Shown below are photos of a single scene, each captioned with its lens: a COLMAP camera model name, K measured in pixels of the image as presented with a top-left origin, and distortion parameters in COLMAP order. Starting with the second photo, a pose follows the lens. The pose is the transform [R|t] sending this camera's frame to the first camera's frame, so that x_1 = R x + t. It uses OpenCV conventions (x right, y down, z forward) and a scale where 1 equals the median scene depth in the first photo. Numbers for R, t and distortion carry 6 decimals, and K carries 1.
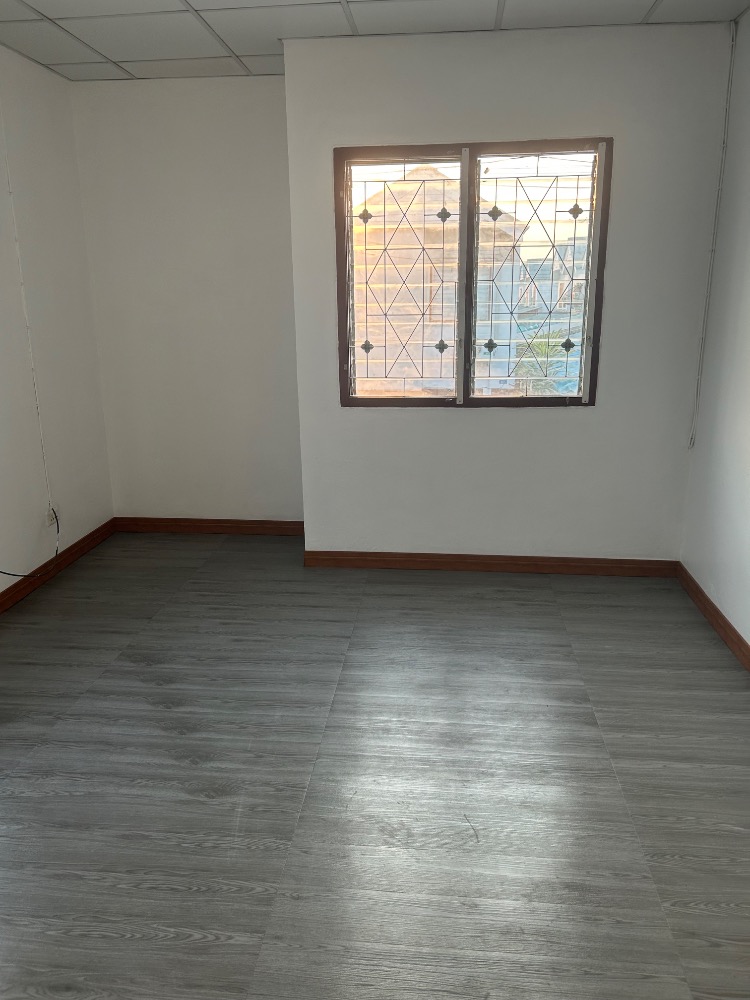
lens RADIAL K [[729.8, 0, 375.0], [0, 729.8, 500.0], [0, 0, 1]] dist [-0.031371, -0.001345]
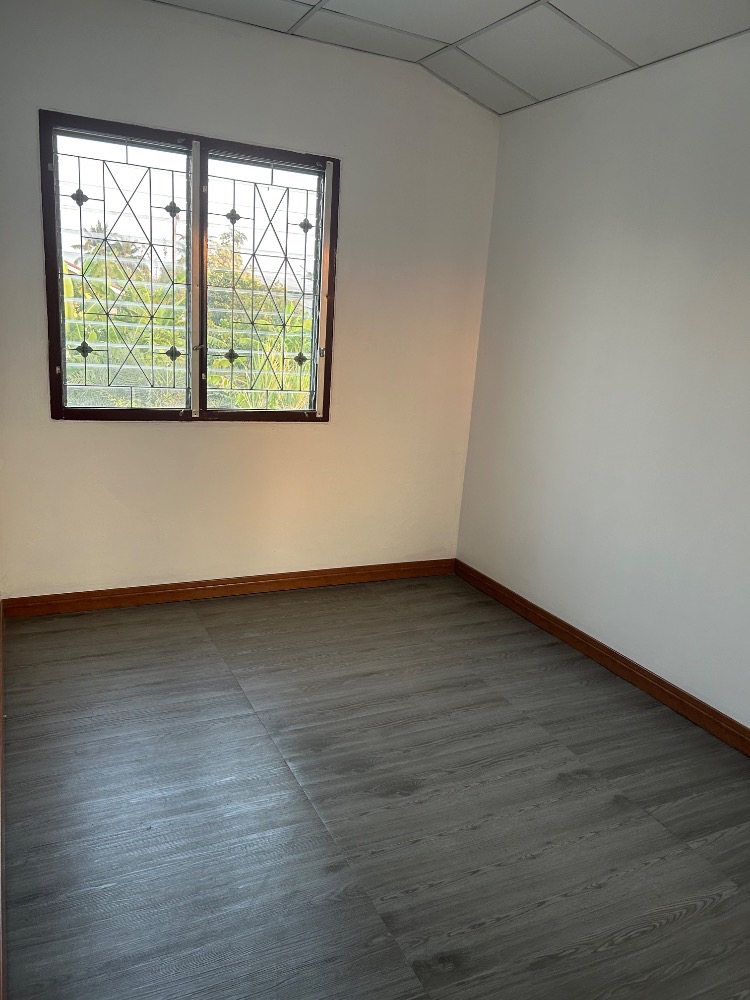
lens RADIAL K [[802.5, 0, 375.3], [0, 802.5, 469.4], [0, 0, 1]] dist [0.053749, -0.000164]
pose [[0.855621, -0.025977, 0.516951, -0.216007], [0.060144, 0.996964, -0.049449, -0.002793], [-0.514097, 0.073401, 0.854586, 0.024548]]
